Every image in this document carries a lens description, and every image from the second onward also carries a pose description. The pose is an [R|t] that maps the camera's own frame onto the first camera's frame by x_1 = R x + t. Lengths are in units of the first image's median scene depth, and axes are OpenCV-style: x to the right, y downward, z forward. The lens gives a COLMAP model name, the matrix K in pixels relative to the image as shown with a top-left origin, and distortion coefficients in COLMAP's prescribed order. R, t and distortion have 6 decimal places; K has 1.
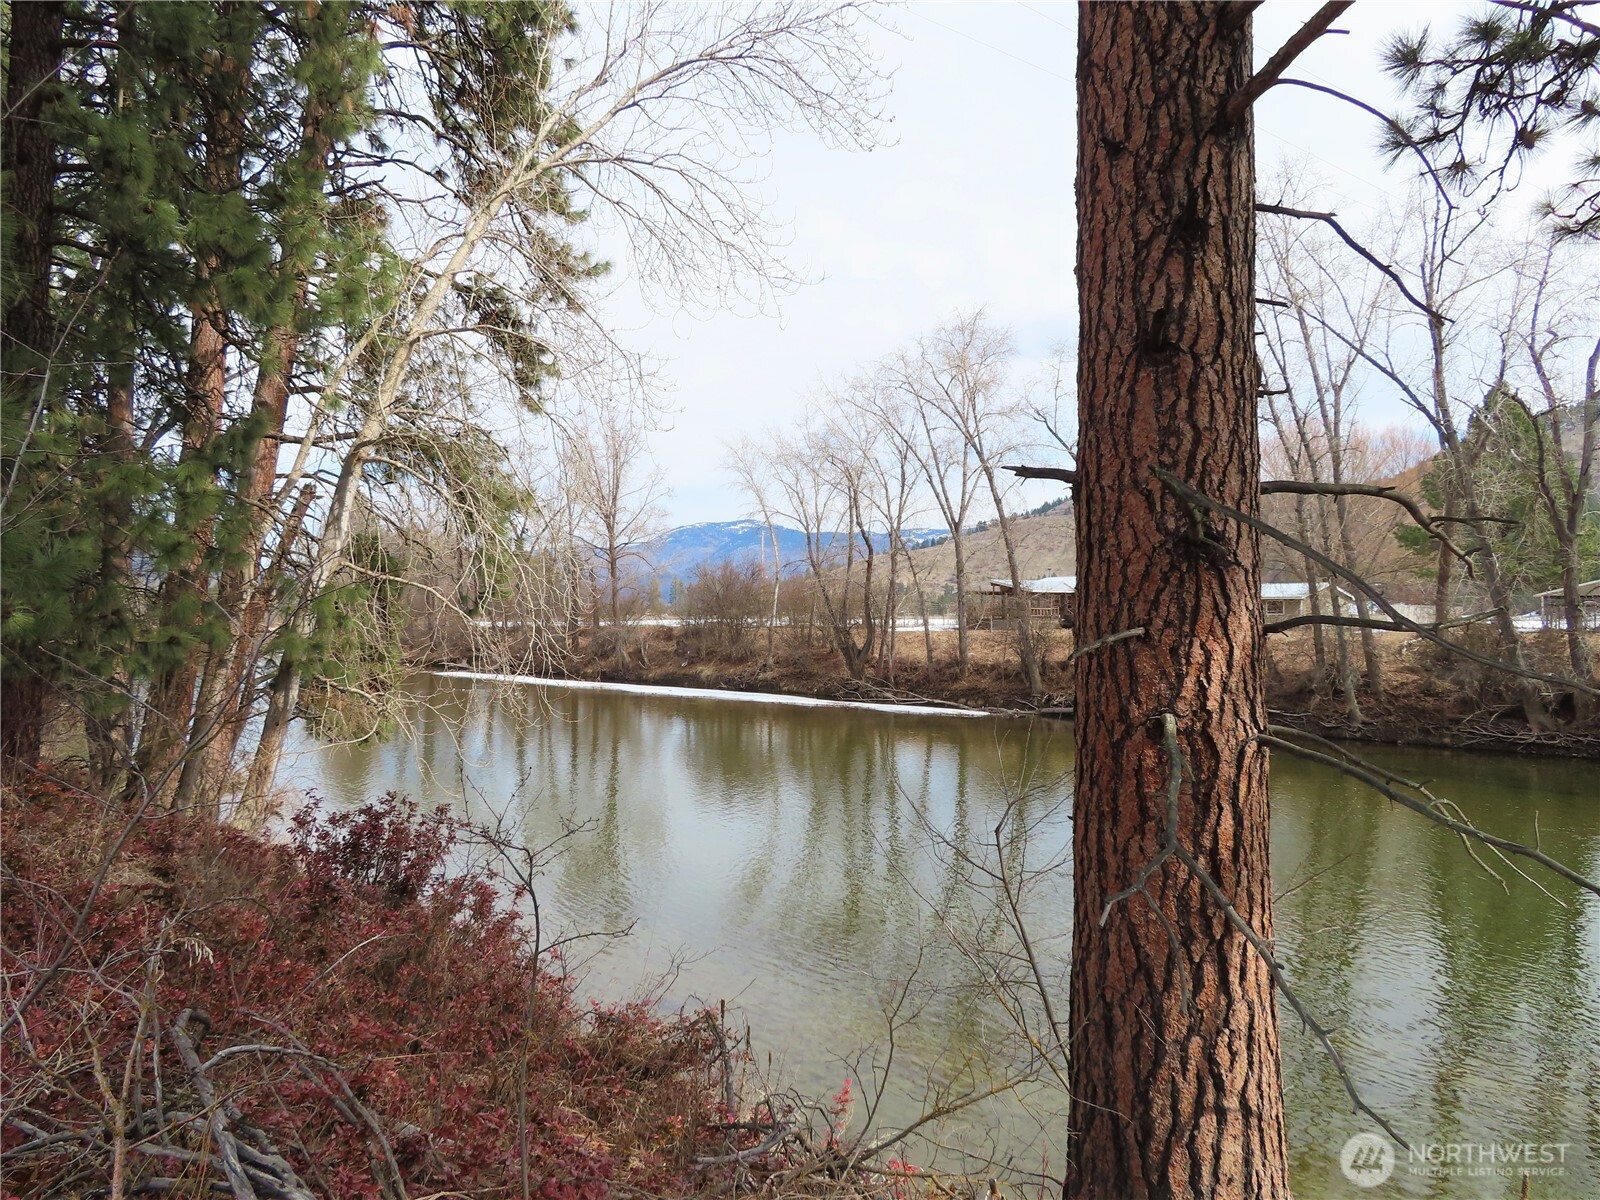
lens RADIAL K [[1146.8, 0, 791.7], [0, 1146.8, 594.2], [0, 0, 1]] dist [-0.006426, 0.007621]
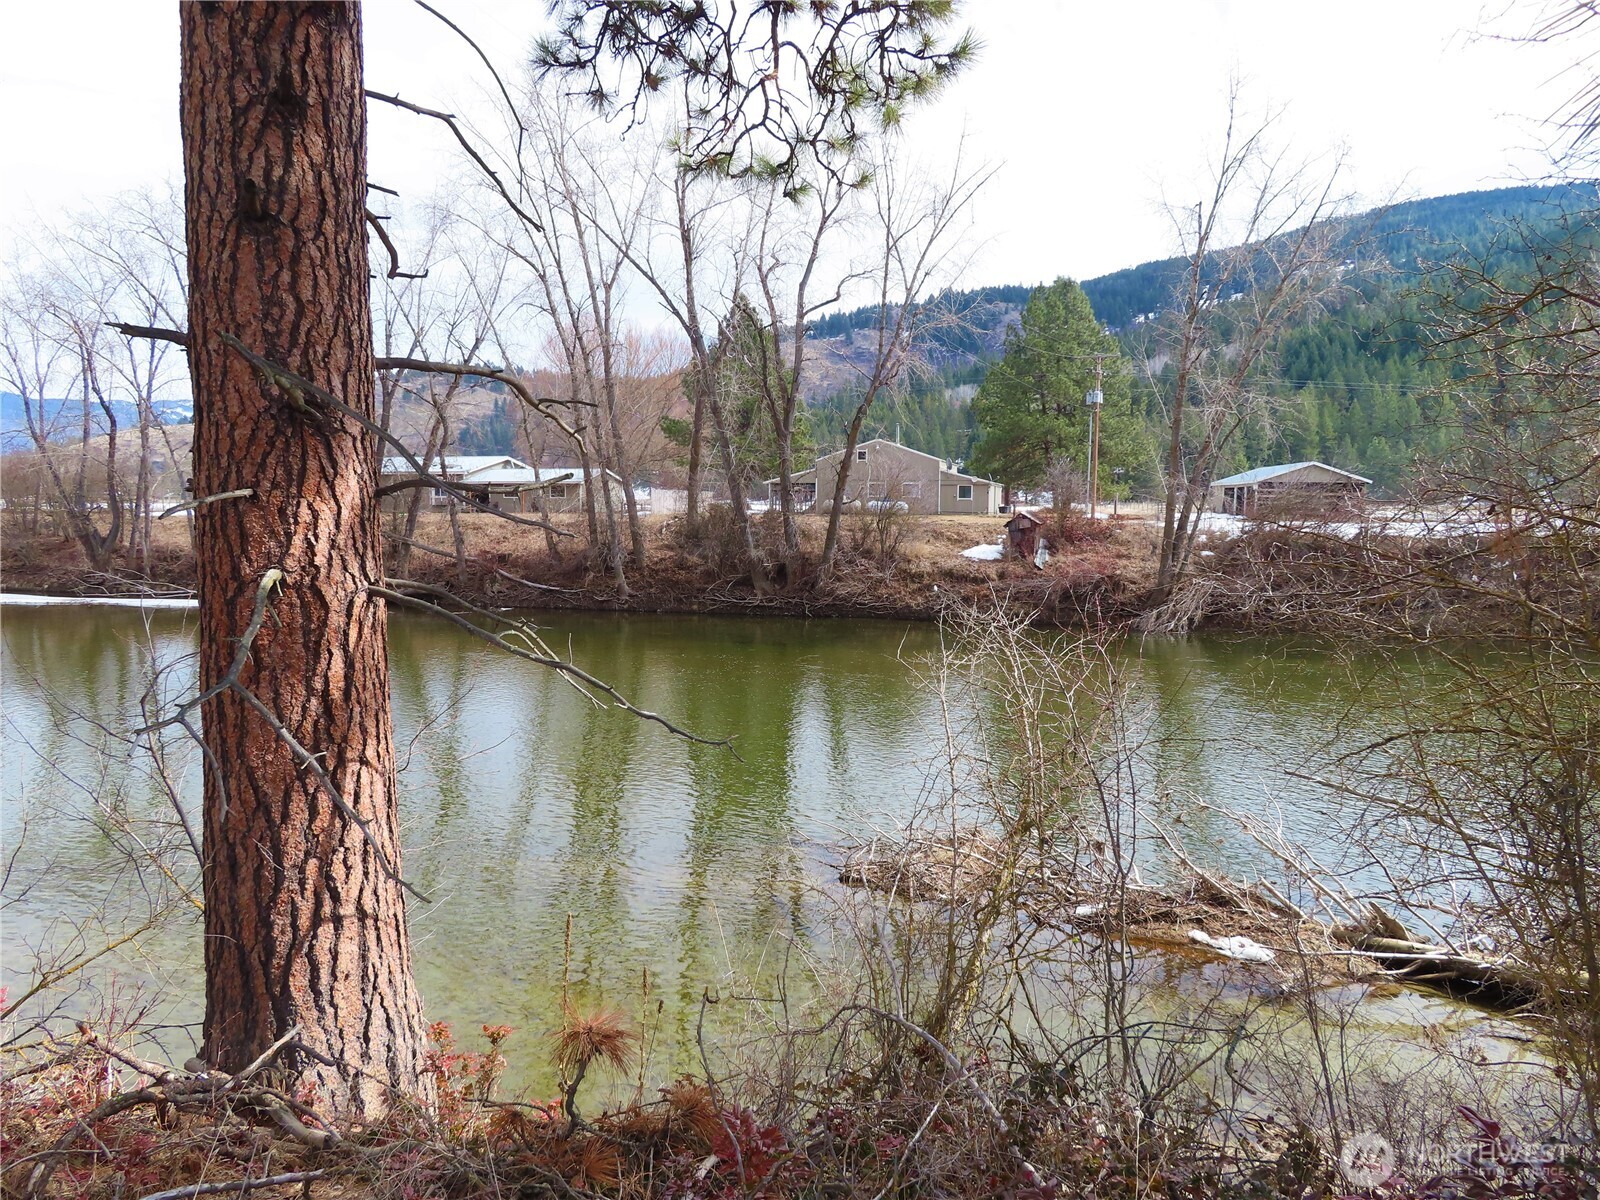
lens RADIAL K [[1146.8, 0, 791.7], [0, 1146.8, 594.2], [0, 0, 1]] dist [-0.006426, 0.007621]
pose [[0.828741, -0.044171, 0.557886, 0.125672], [-0.012289, 0.995203, 0.097051, 0.016812], [-0.559497, -0.087286, 0.824223, -0.149054]]
